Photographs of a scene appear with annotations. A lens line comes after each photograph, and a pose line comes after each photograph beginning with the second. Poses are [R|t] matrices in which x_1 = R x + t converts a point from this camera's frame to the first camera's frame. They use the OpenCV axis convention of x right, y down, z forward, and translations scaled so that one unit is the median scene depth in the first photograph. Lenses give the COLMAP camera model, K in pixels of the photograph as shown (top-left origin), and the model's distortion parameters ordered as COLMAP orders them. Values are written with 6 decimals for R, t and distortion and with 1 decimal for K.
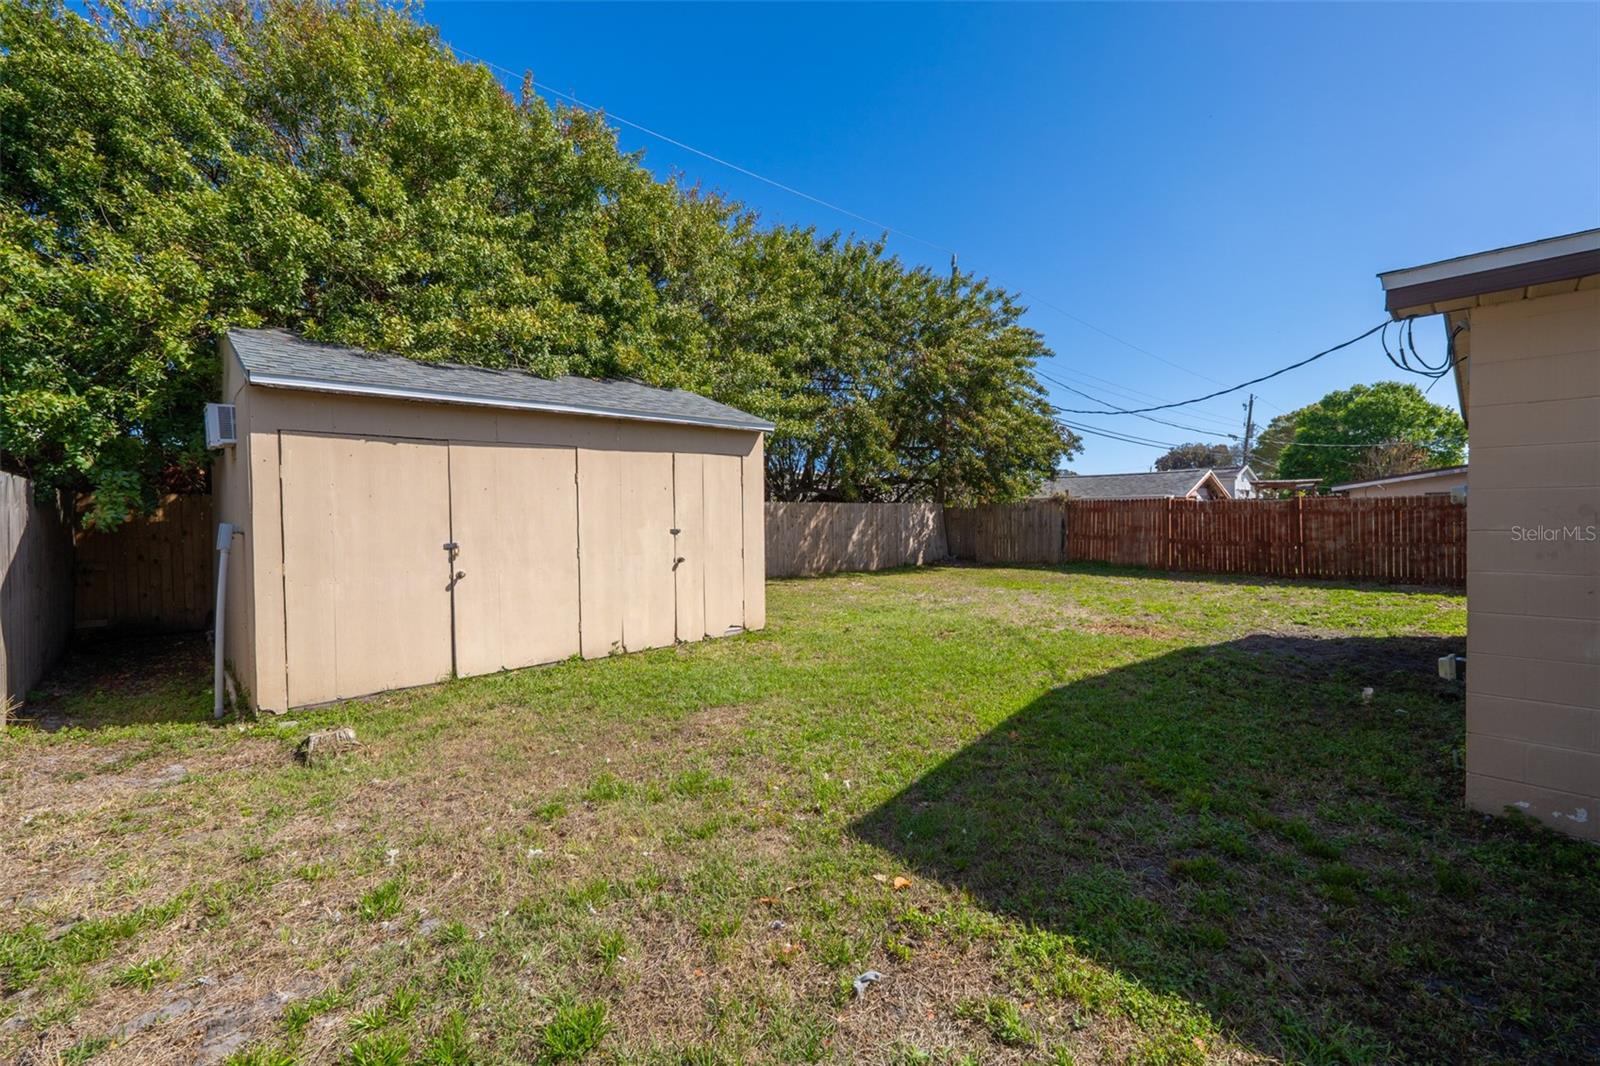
lens RADIAL K [[662.8, 0, 787.6], [0, 662.8, 527.8], [0, 0, 1]] dist [0.002381, 0.000038]
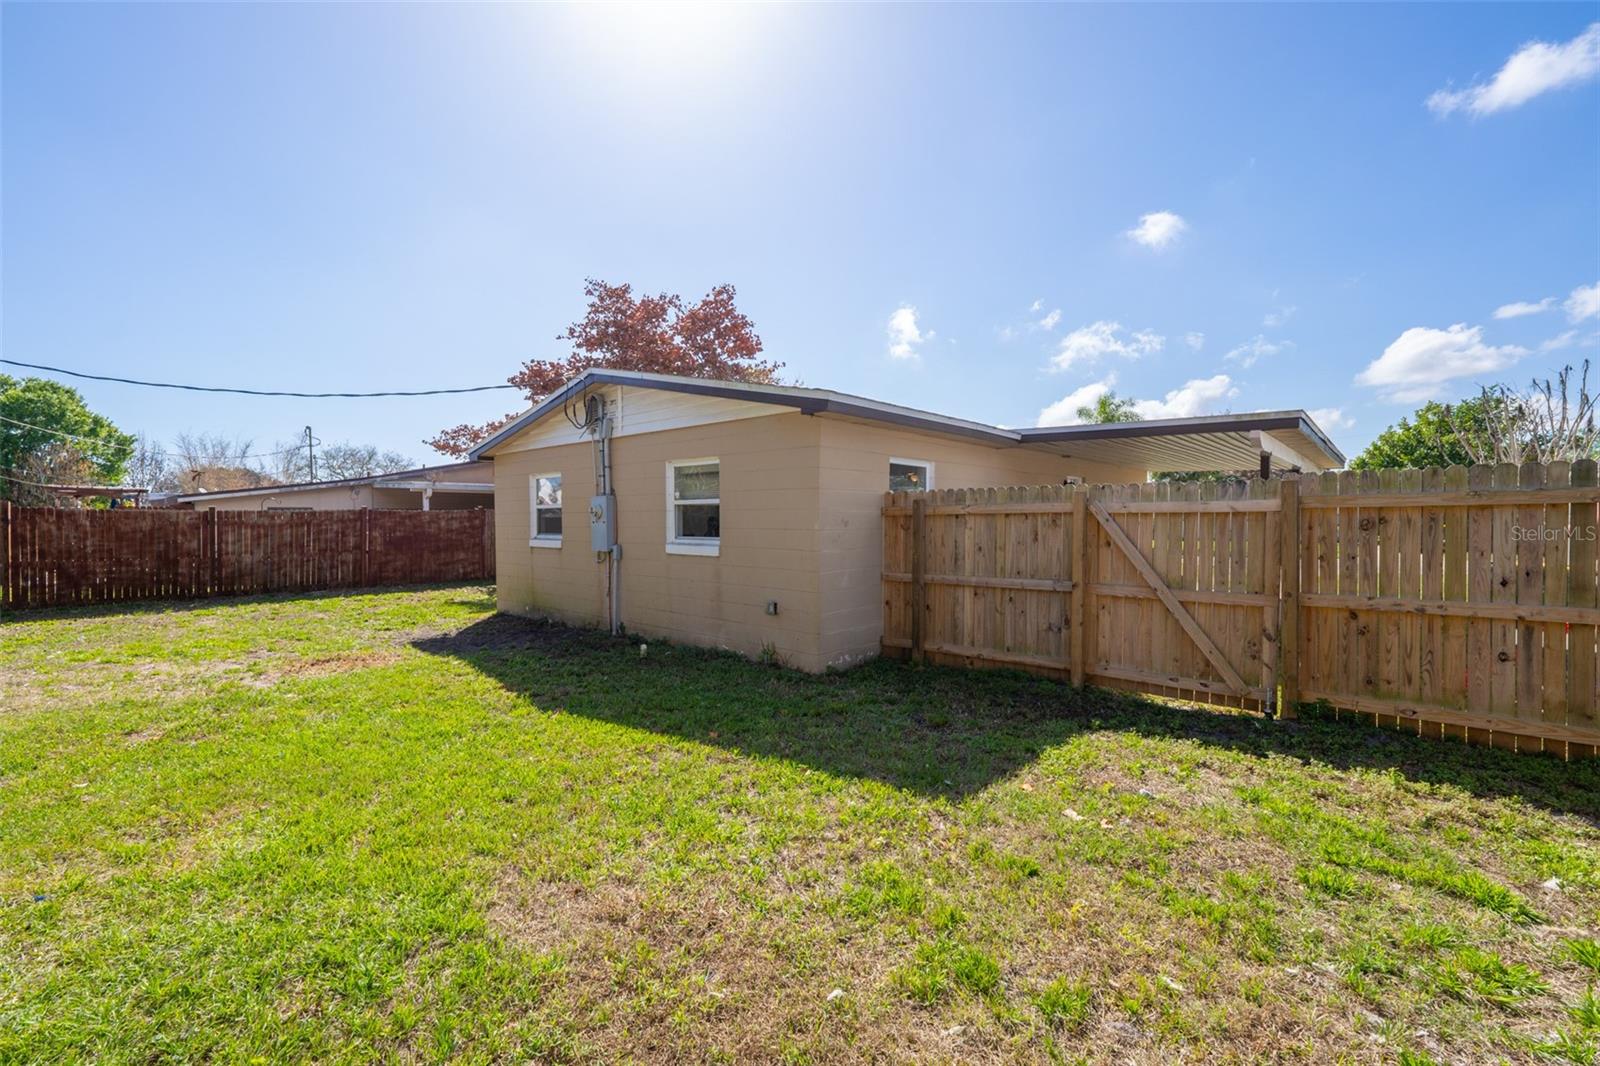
lens RADIAL K [[662.8, 0, 788.6], [0, 662.8, 527.1], [0, 0, 1]] dist [0.002381, 0.000038]
pose [[-0.103260, 0.000071, 0.994654, -0.230389], [0.023973, 0.999710, 0.002418, -0.003578], [-0.994365, 0.024095, -0.103231, 0.320732]]
